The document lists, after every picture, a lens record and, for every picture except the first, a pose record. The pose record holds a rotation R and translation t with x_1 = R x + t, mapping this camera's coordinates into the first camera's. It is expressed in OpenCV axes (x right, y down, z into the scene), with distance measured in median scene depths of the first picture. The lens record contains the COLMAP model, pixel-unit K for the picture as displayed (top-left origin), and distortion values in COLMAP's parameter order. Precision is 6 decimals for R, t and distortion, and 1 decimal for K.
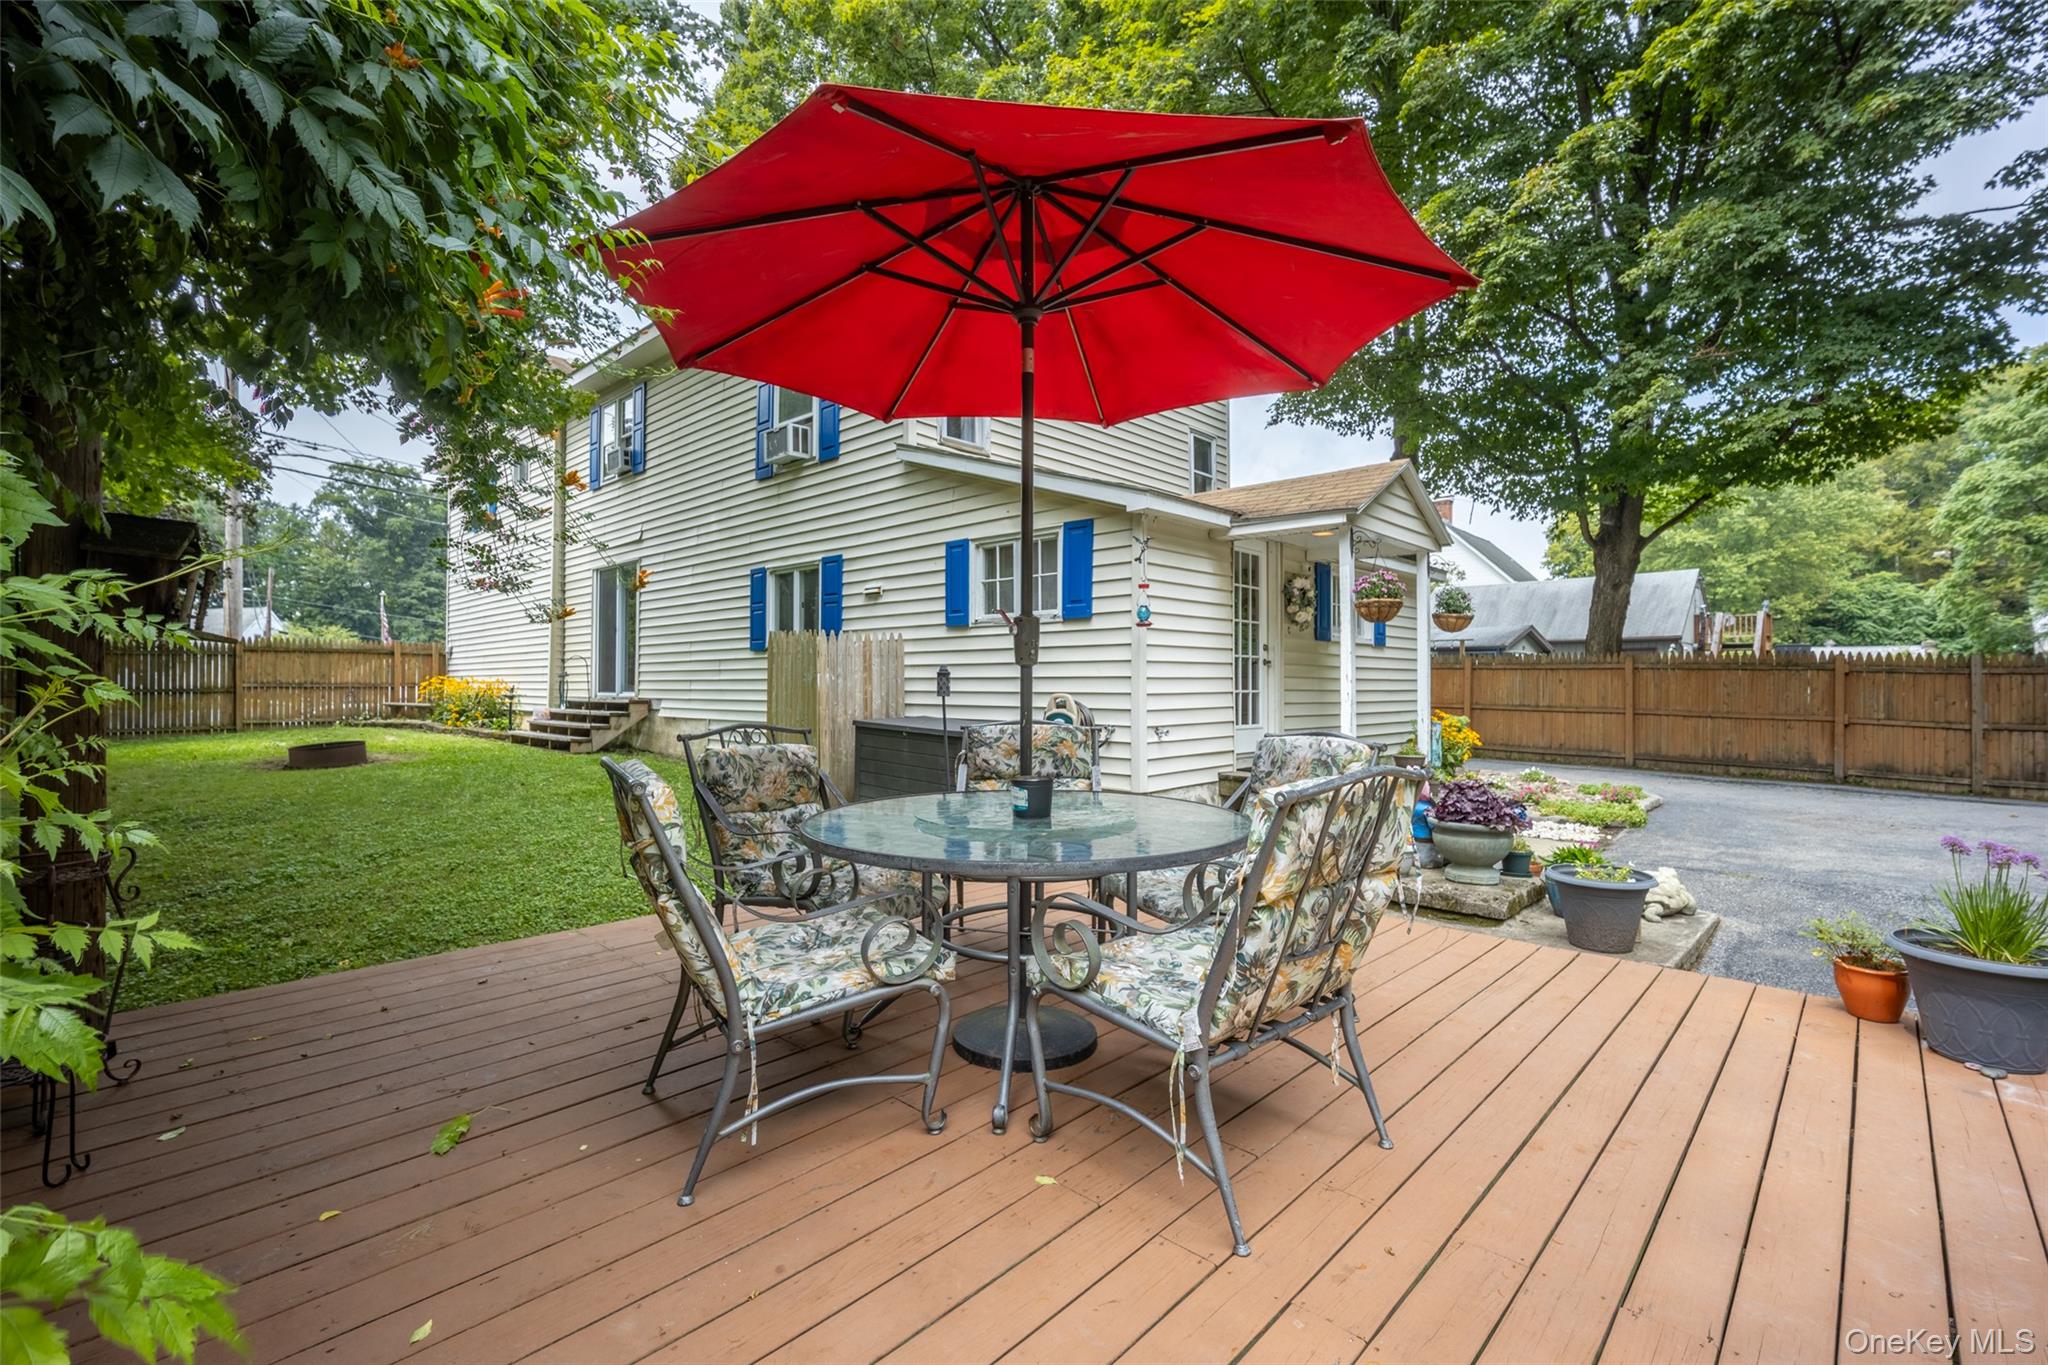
lens RADIAL K [[890.4, 0, 1024.0], [0, 890.4, 682.5], [0, 0, 1]] dist [-0.010383, 0.000444]
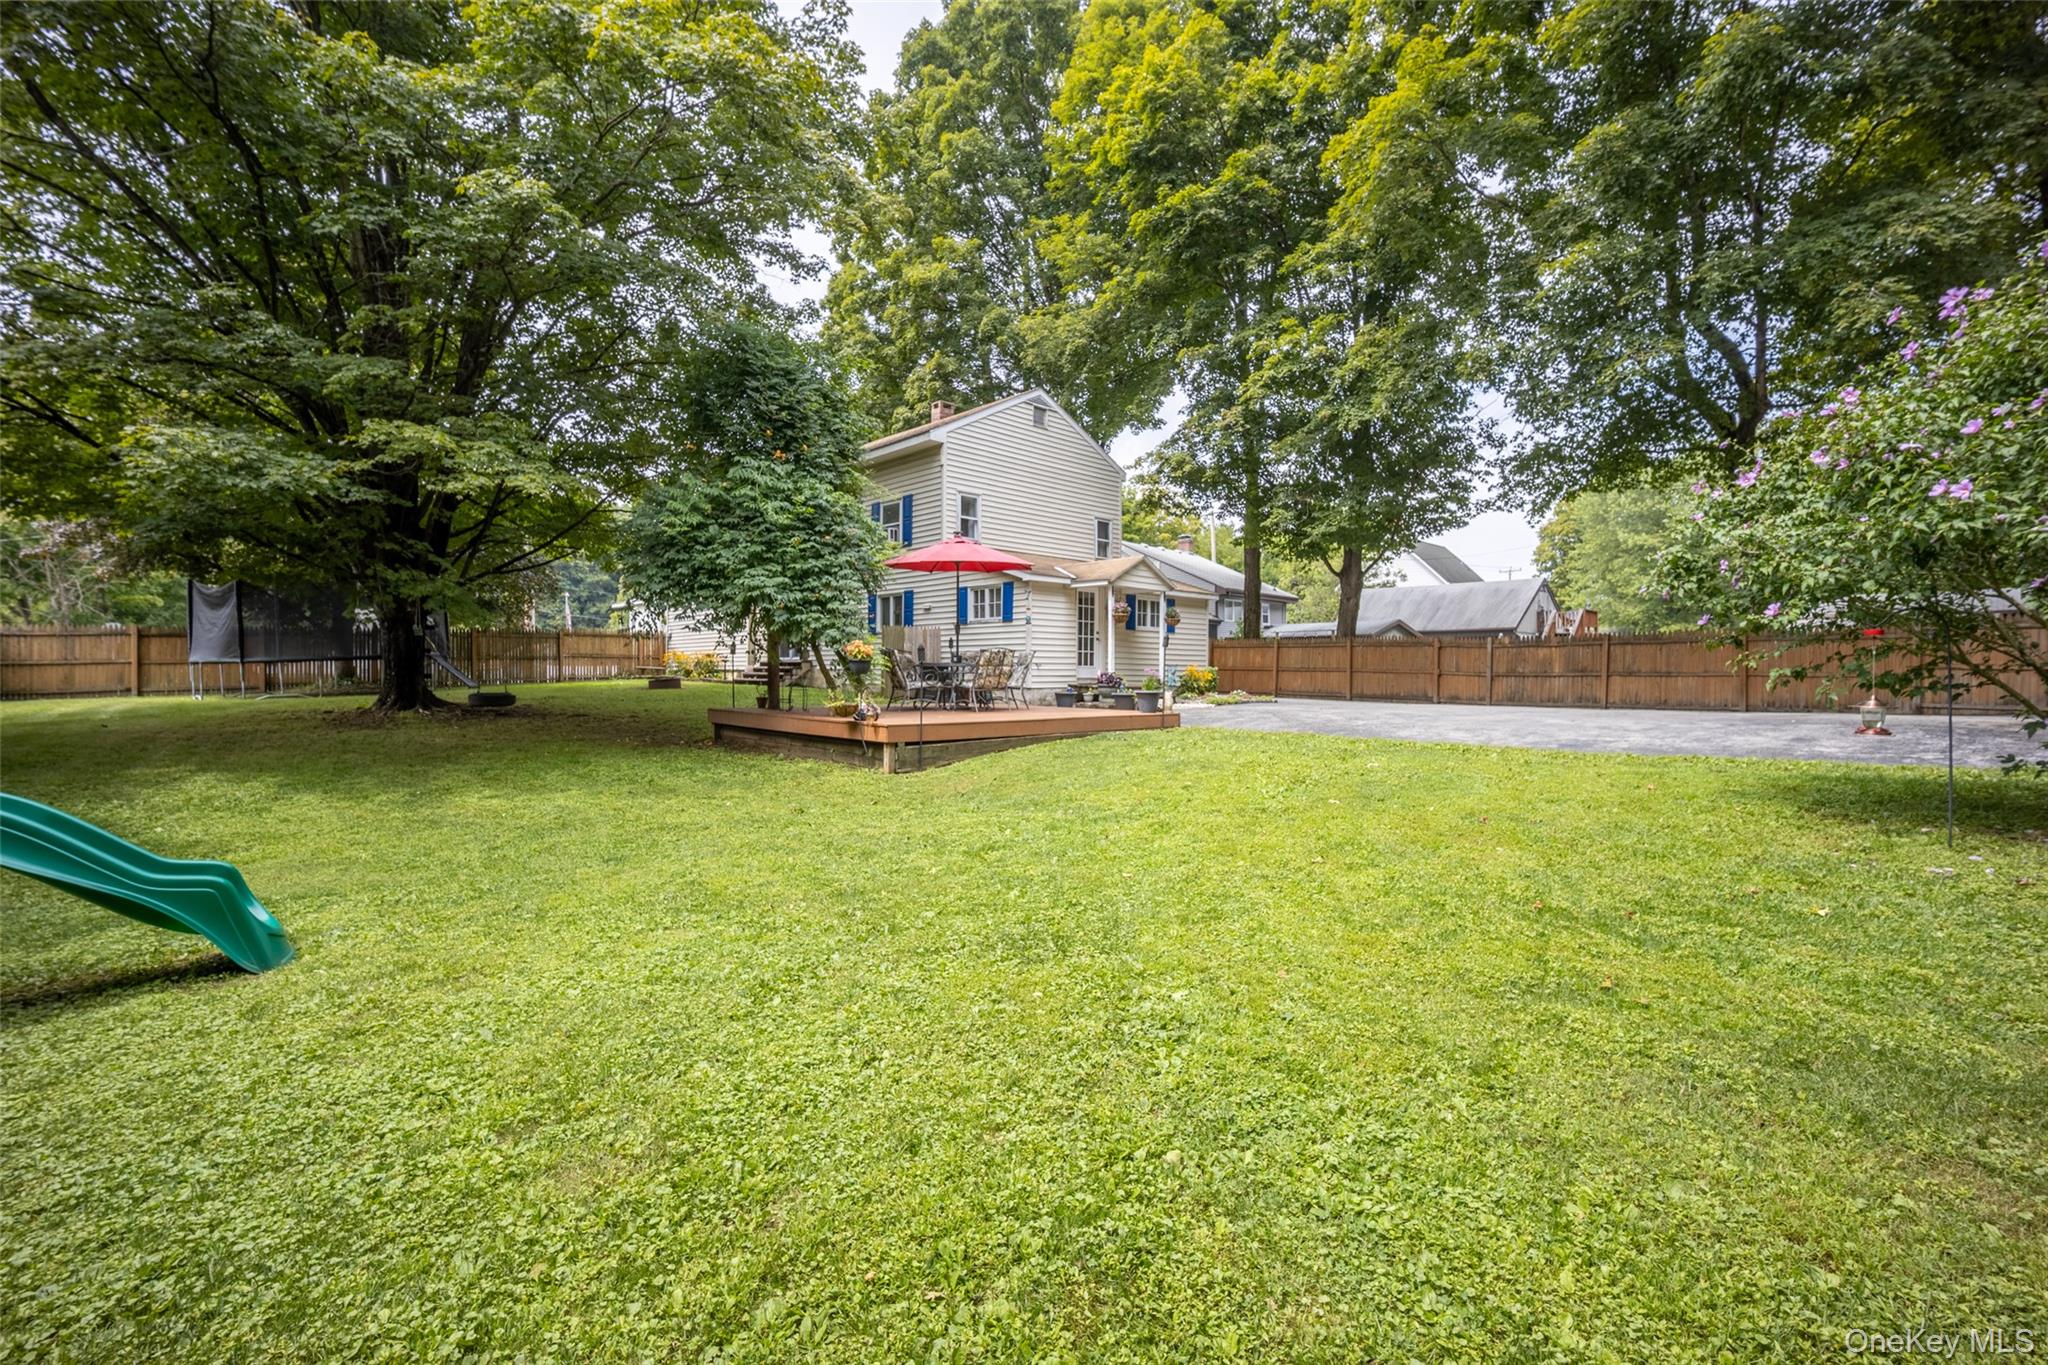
lens RADIAL K [[890.4, 0, 1024.0], [0, 890.4, 682.5], [0, 0, 1]] dist [-0.010383, 0.000444]
pose [[0.998262, 0.004562, -0.058762, 0.200645], [-0.003929, 0.999933, 0.010876, 0.059201], [0.058808, -0.010627, 0.998213, -1.193647]]
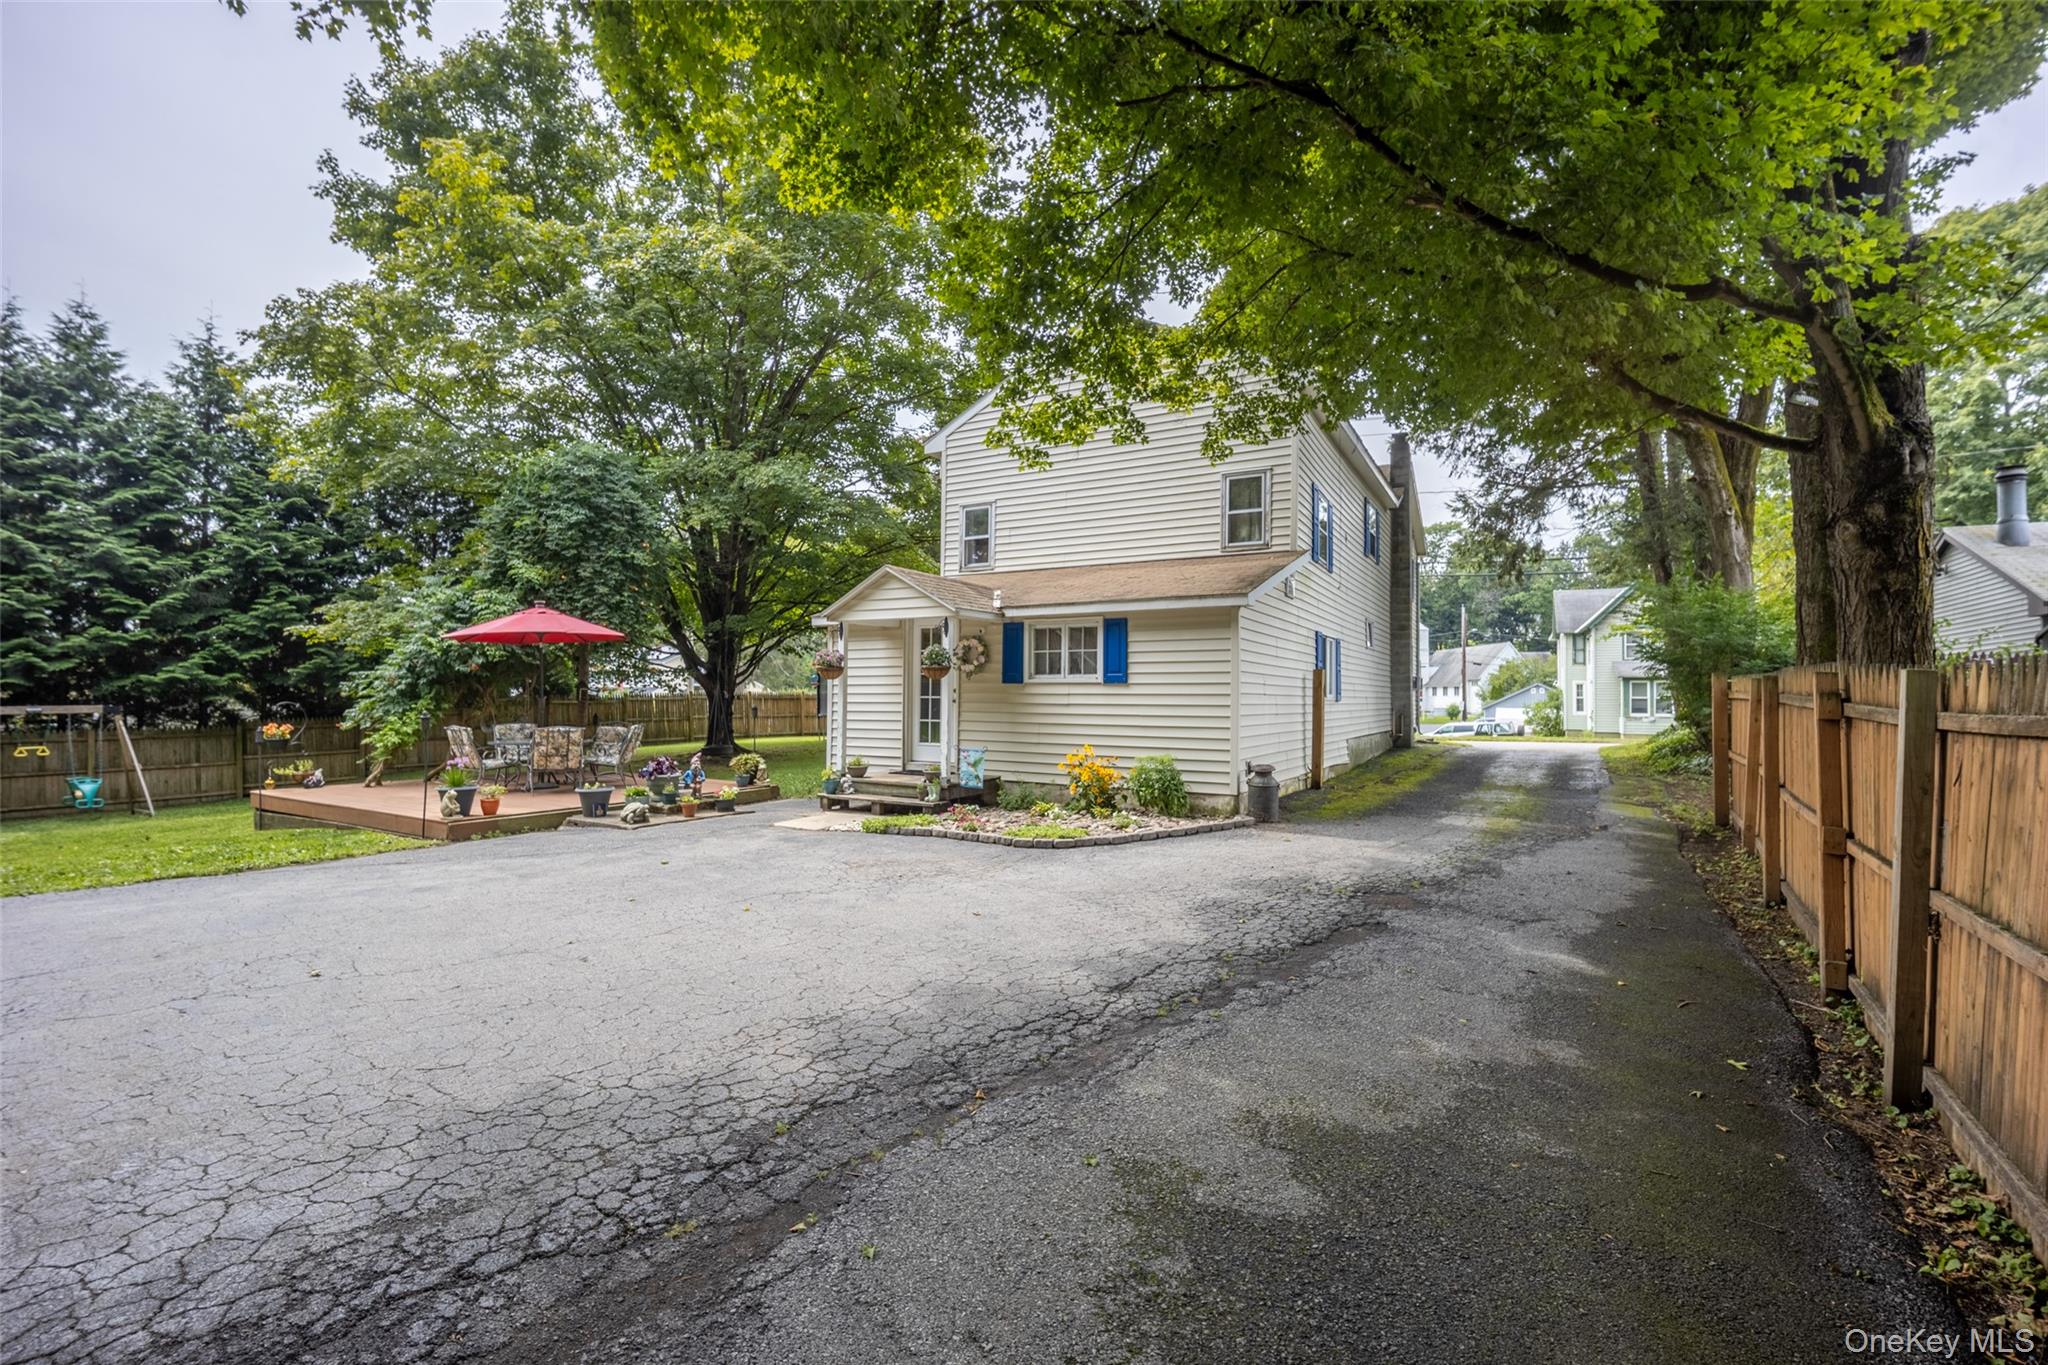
lens RADIAL K [[886.8, 0, 1024.0], [0, 886.8, 682.5], [0, 0, 1]] dist [-0.008352, 0.000703]
pose [[0.228033, -0.016442, -0.973515, 1.550442], [-0.005539, 0.999819, -0.018184, -0.024552], [0.973638, 0.009539, 0.227901, 0.715057]]
